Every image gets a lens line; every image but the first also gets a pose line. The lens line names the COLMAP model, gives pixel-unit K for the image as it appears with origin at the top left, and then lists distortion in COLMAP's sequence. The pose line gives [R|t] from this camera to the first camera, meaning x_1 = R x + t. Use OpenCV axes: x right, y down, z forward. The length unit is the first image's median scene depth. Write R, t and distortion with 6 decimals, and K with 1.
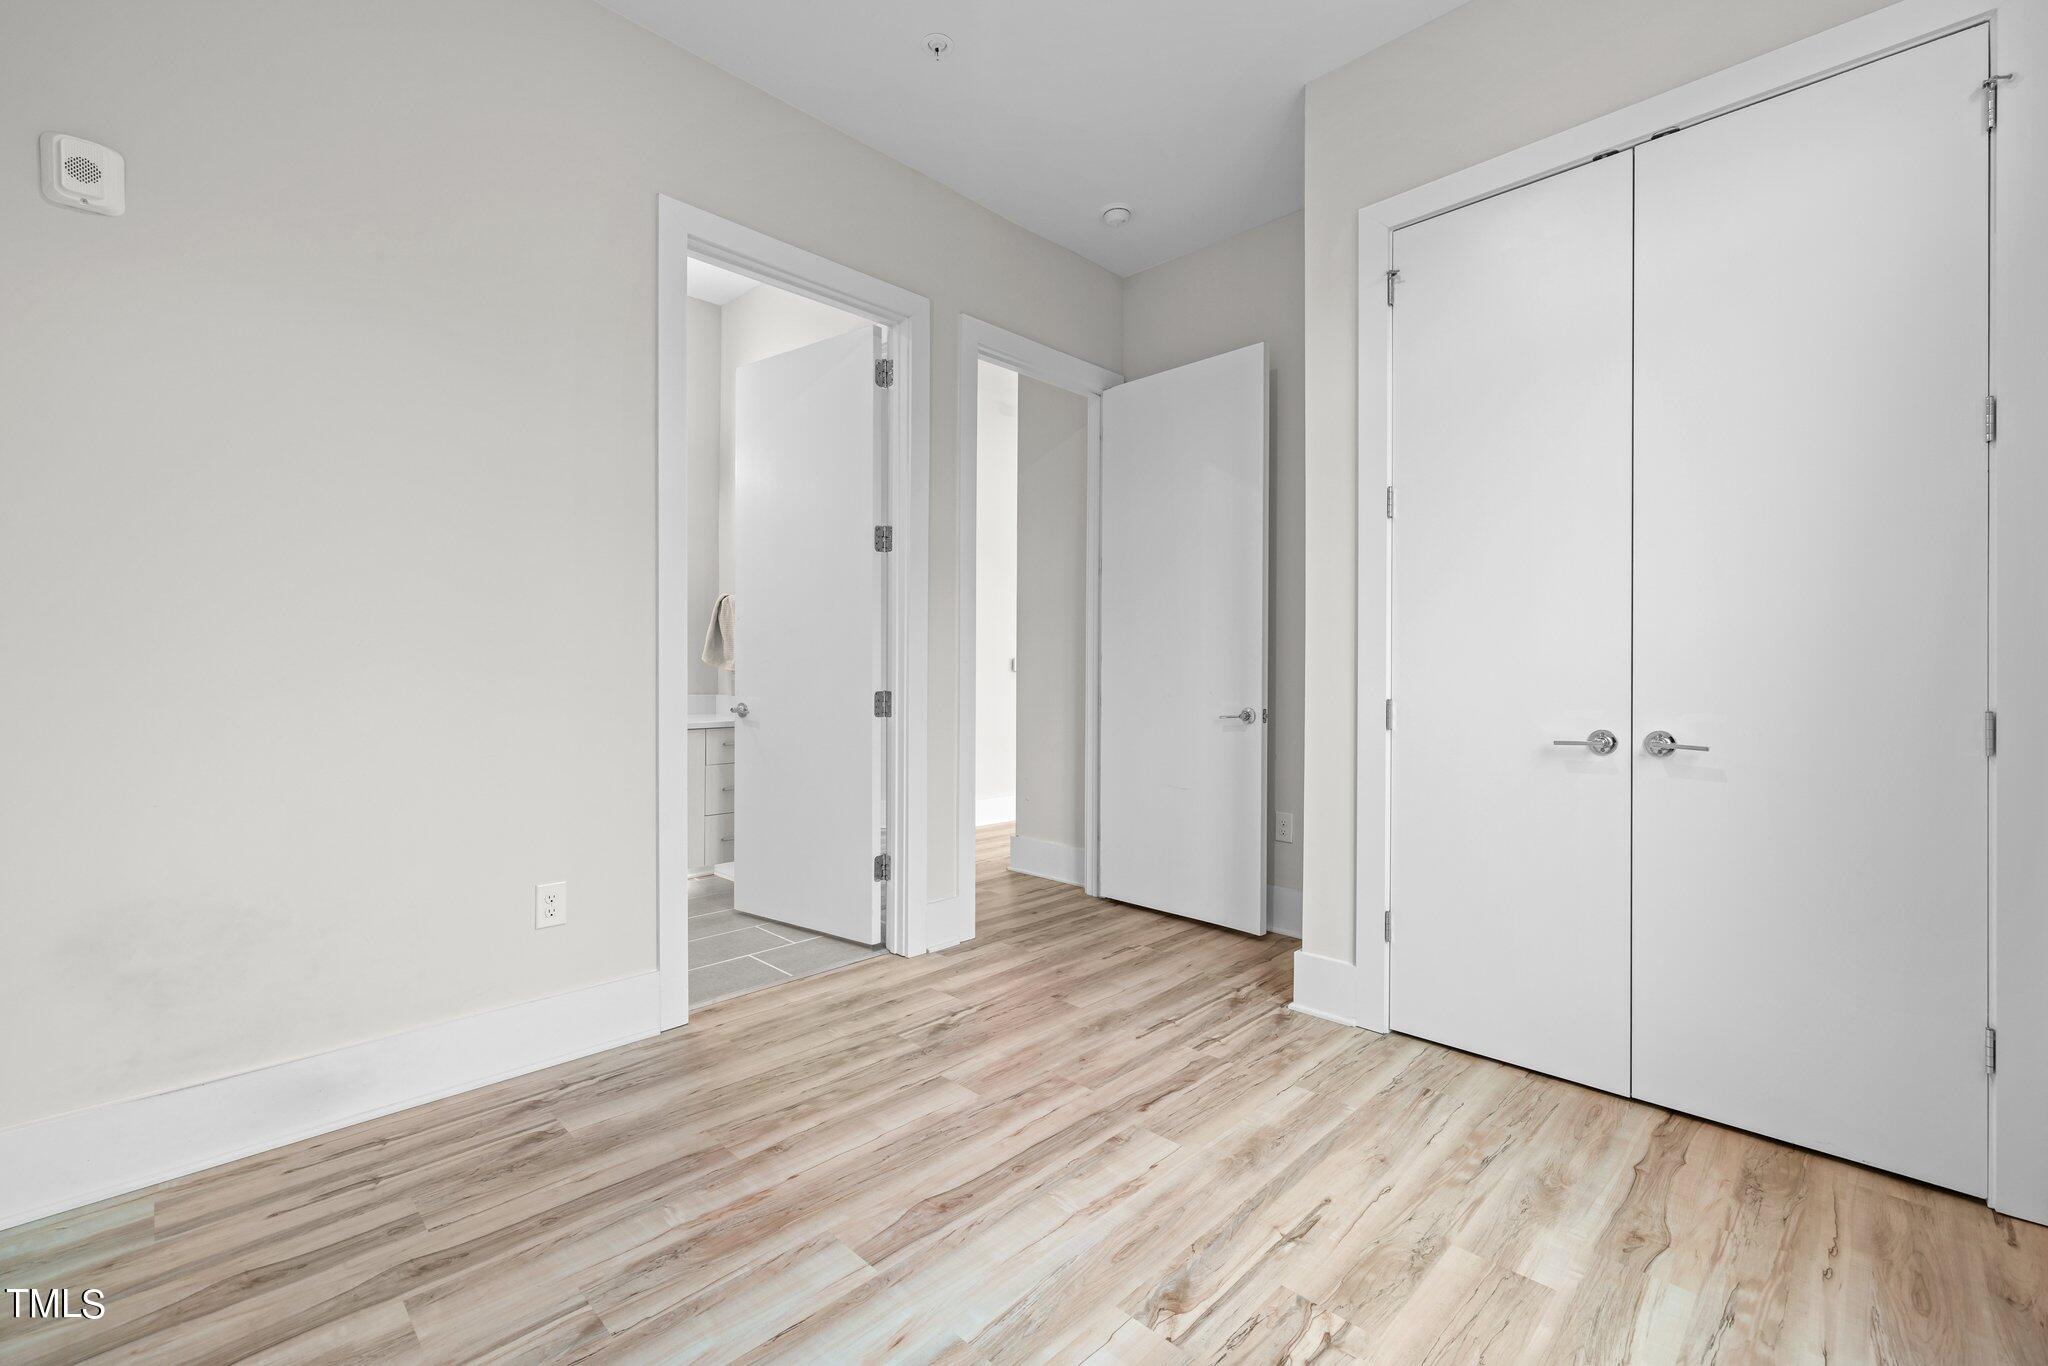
lens RADIAL K [[855.7, 0, 1015.5], [0, 855.7, 676.1], [0, 0, 1]] dist [0.001536, 0.000524]
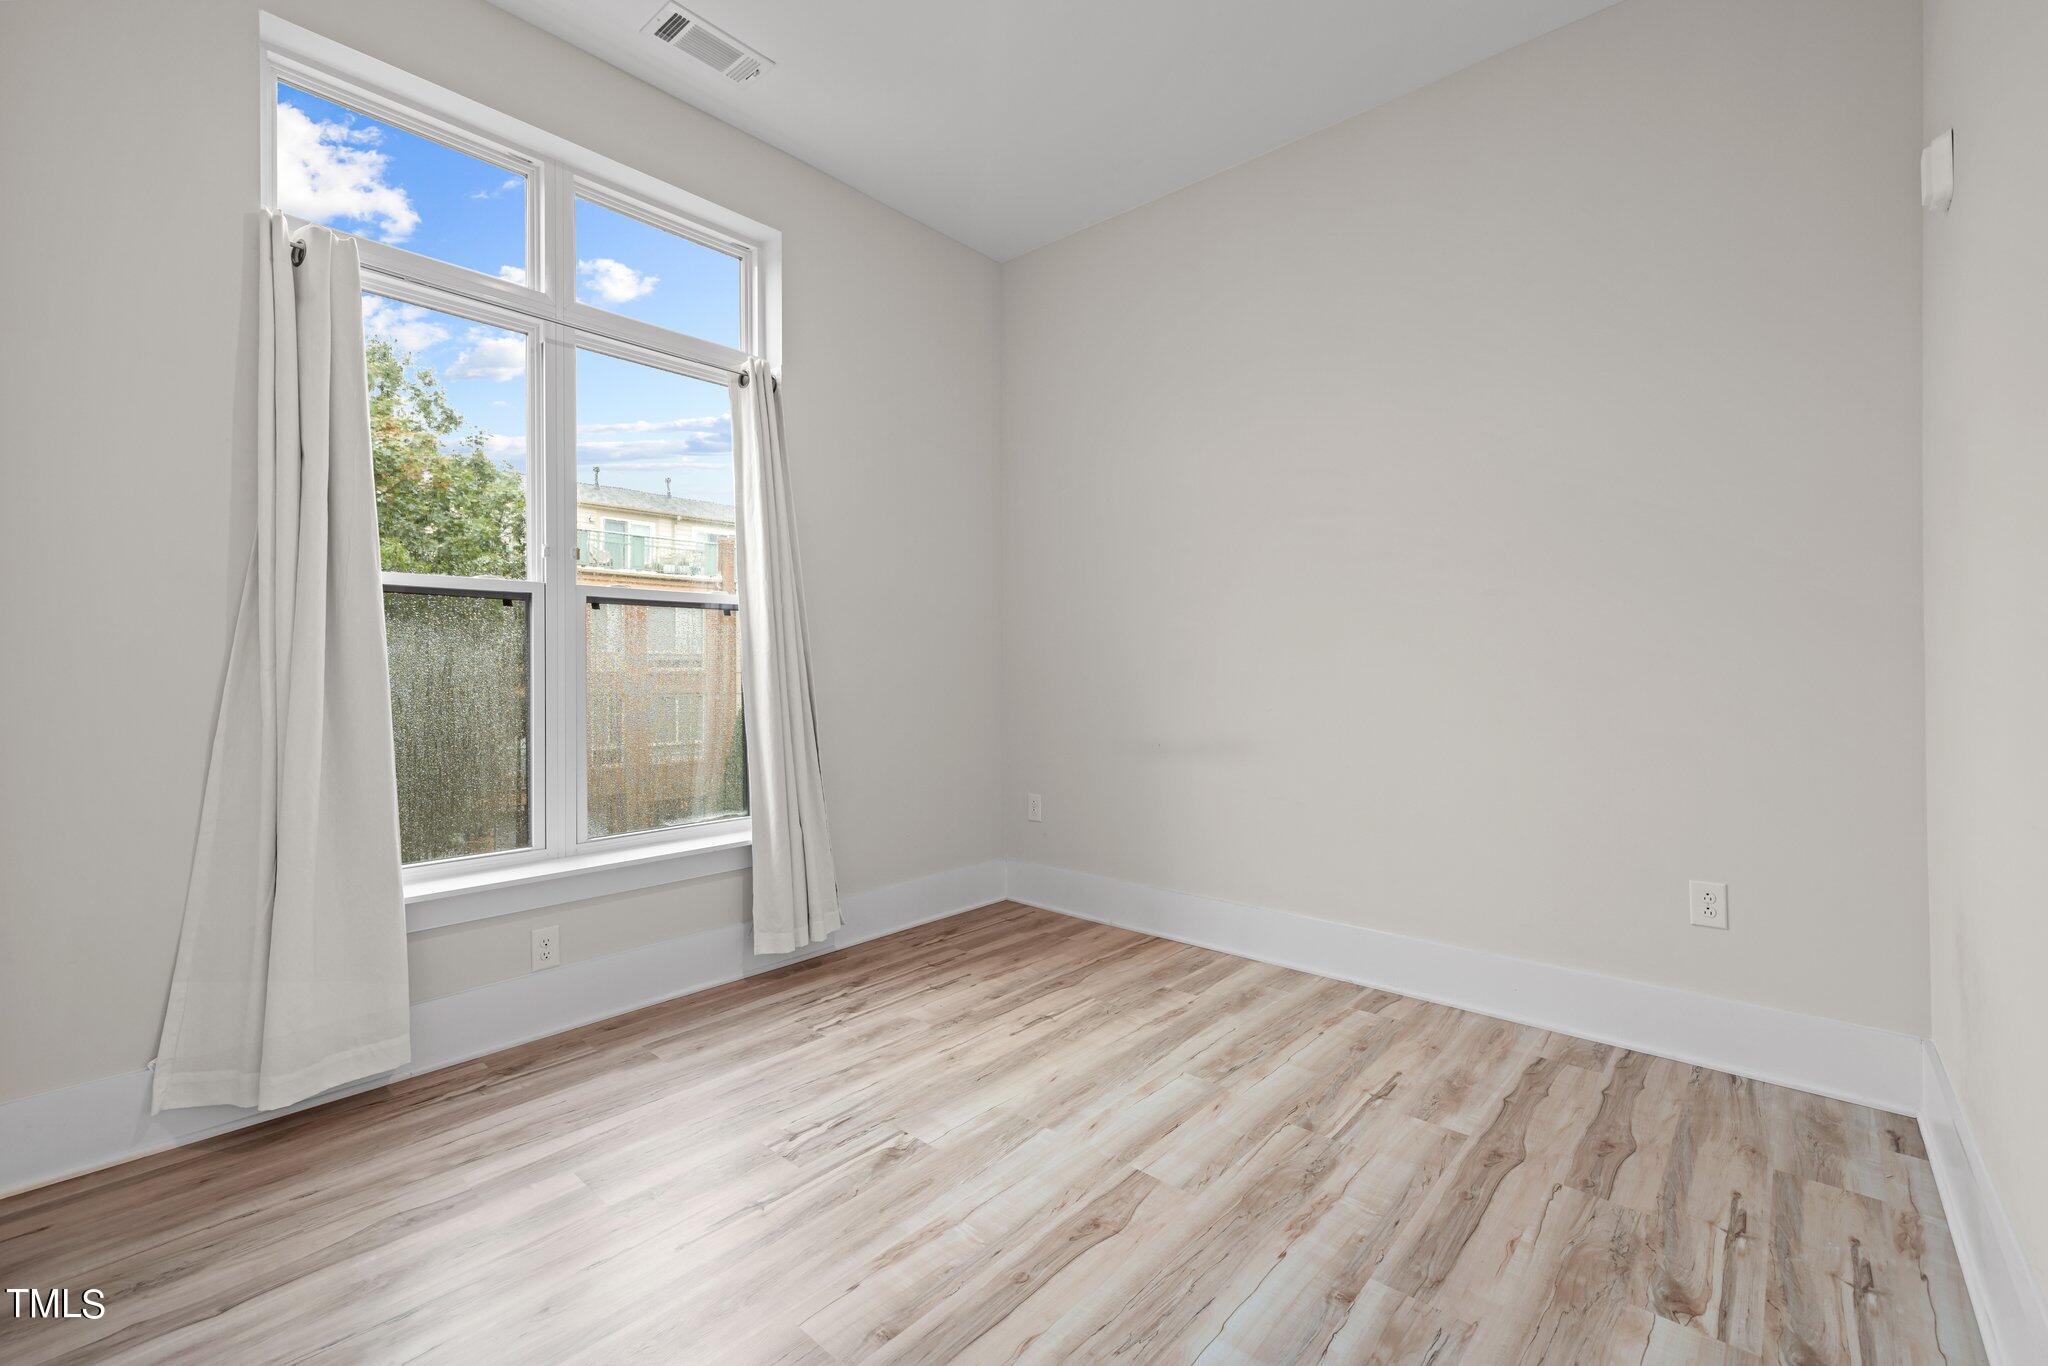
lens RADIAL K [[855.7, 0, 1015.5], [0, 855.7, 676.1], [0, 0, 1]] dist [0.001536, 0.000524]
pose [[-0.998797, -0.000659, -0.049041, 0.054245], [-0.001272, 0.999922, 0.012458, -0.007557], [0.049029, 0.012506, -0.998719, 1.969143]]
